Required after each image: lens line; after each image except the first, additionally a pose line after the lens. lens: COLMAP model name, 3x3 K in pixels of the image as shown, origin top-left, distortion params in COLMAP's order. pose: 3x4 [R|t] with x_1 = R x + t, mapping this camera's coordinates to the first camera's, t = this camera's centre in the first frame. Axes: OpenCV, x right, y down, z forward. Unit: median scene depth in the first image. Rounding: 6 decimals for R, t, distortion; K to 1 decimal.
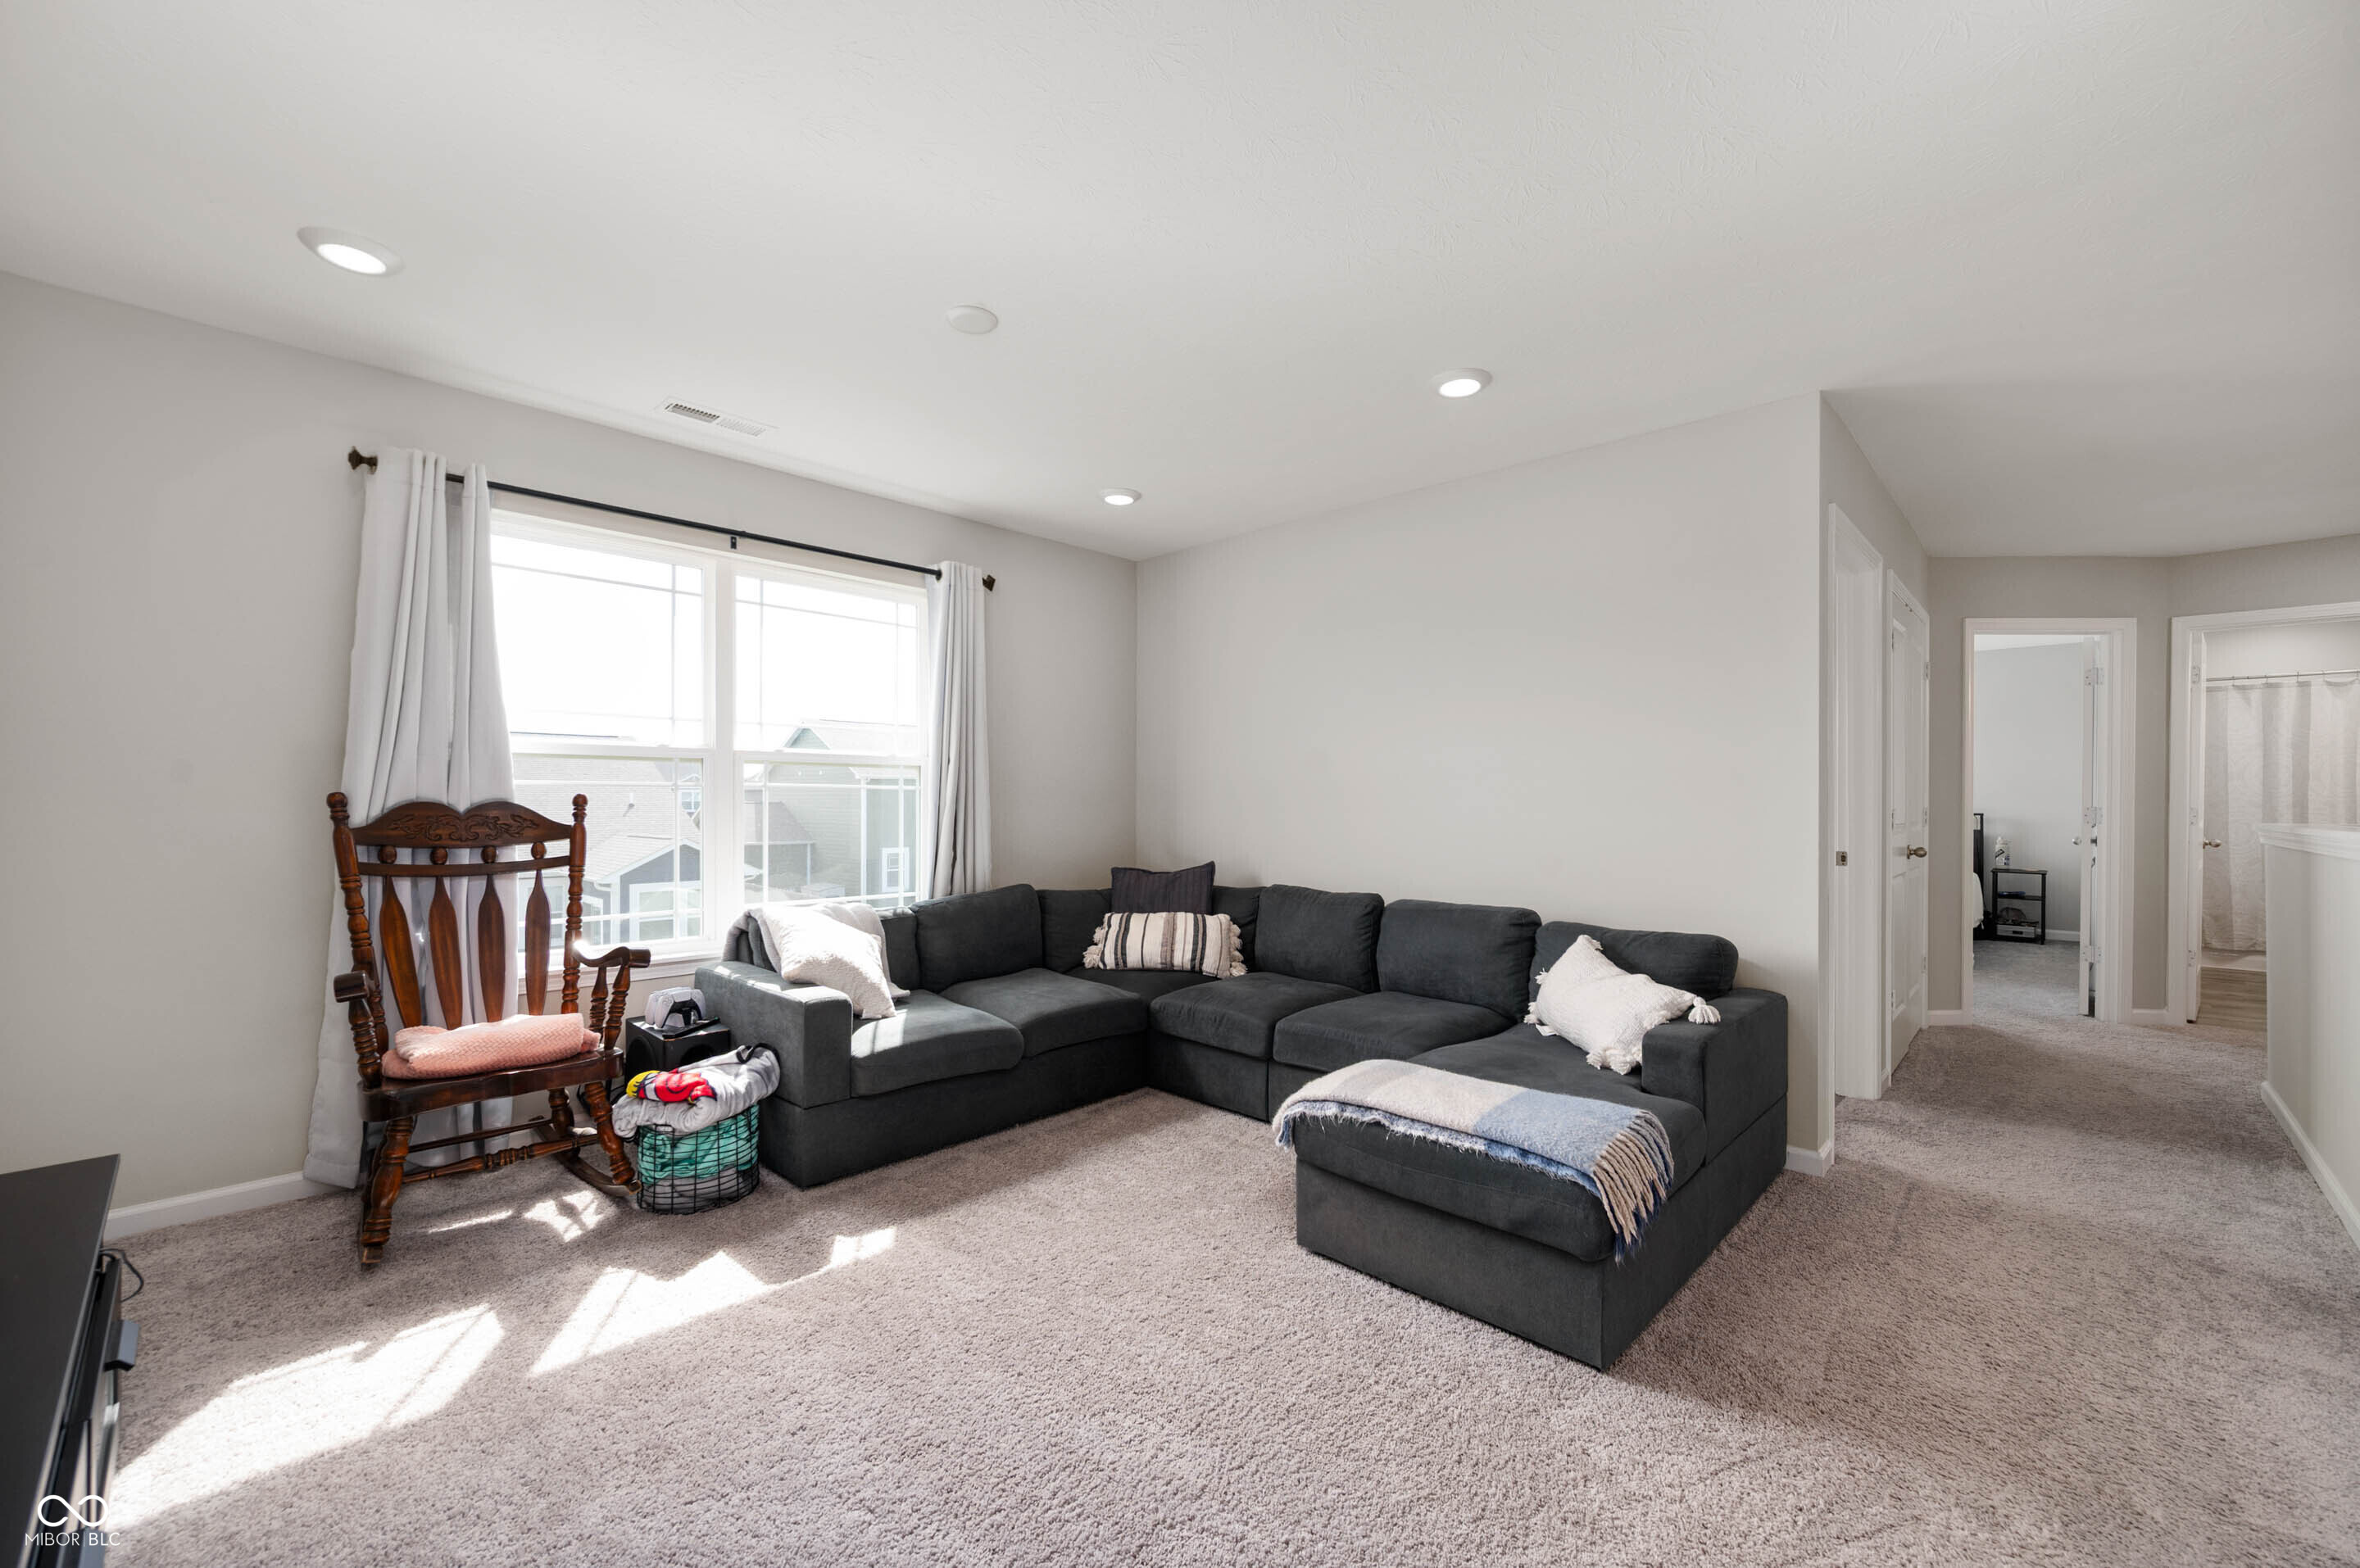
lens RADIAL K [[935.9, 0, 1182.7], [0, 935.9, 790.1], [0, 0, 1]] dist [0.002789, 0.000226]
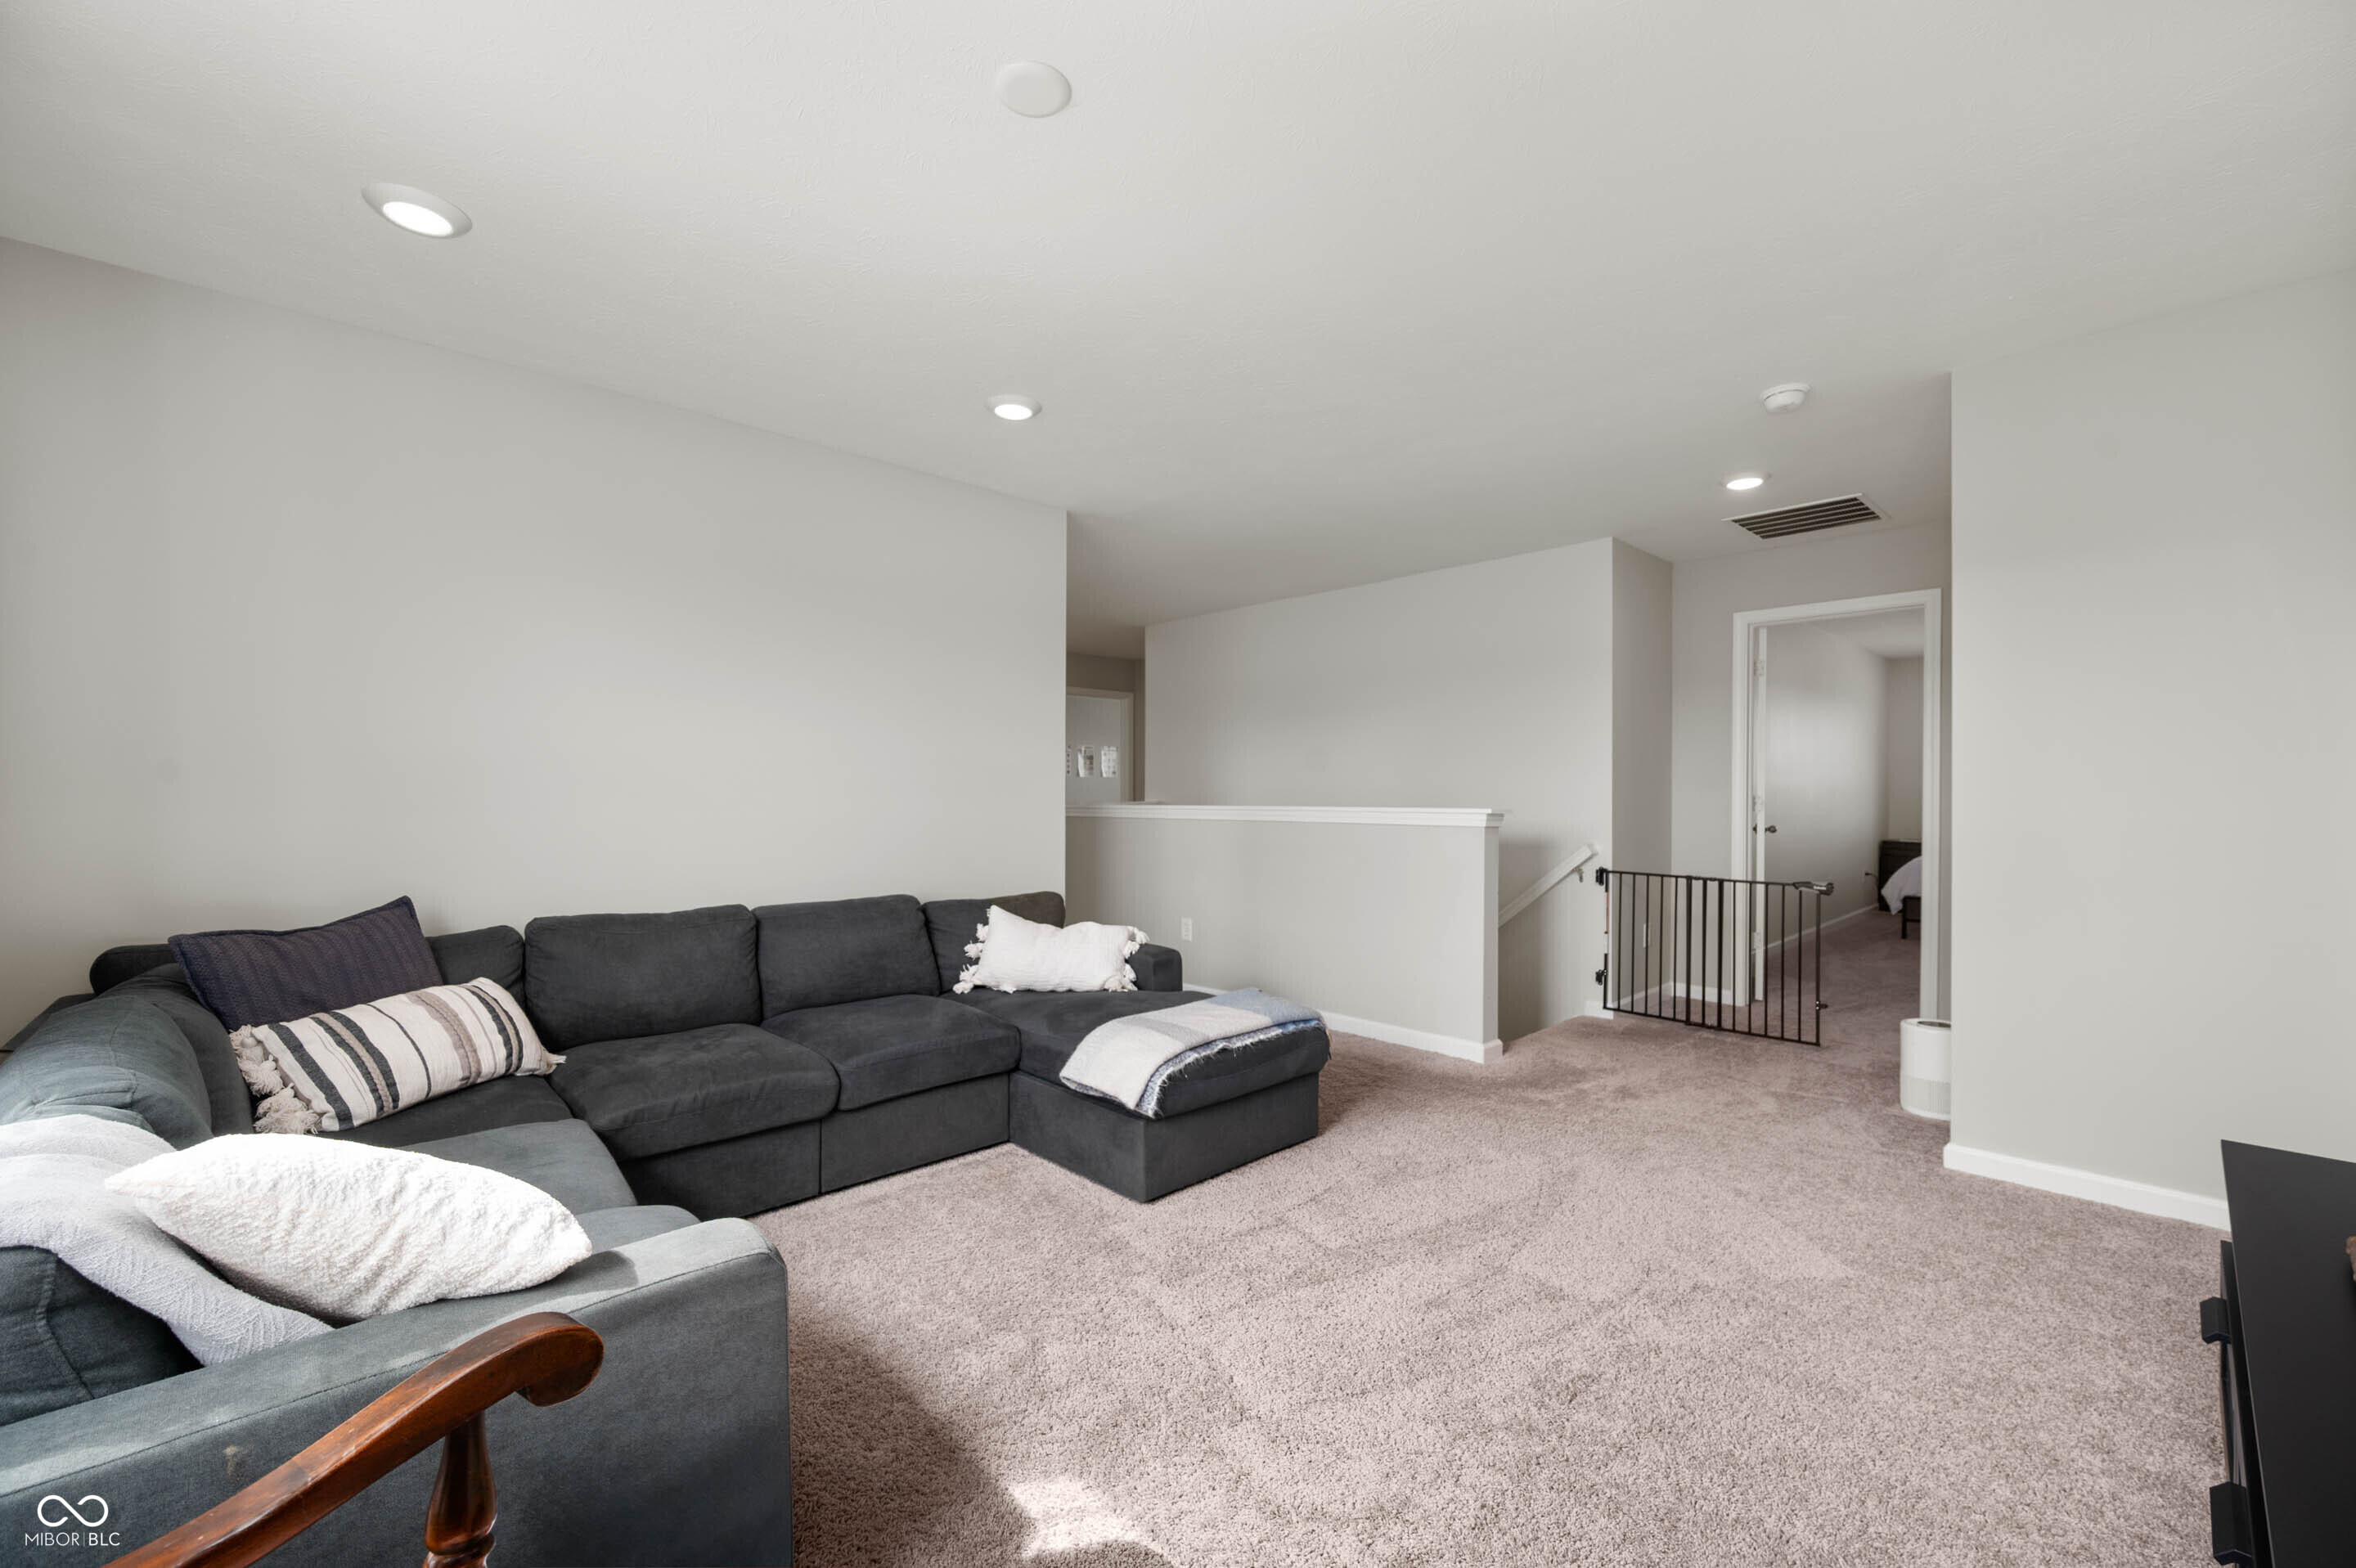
lens RADIAL K [[934.4, 0, 1195.5], [0, 934.4, 789.4], [0, 0, 1]] dist [0.002789, 0.000226]
pose [[0.050874, -0.000036, 0.998705, -1.033651], [-0.011691, 0.999931, 0.000632, 0.008733], [-0.998637, -0.011708, 0.050870, 0.973192]]
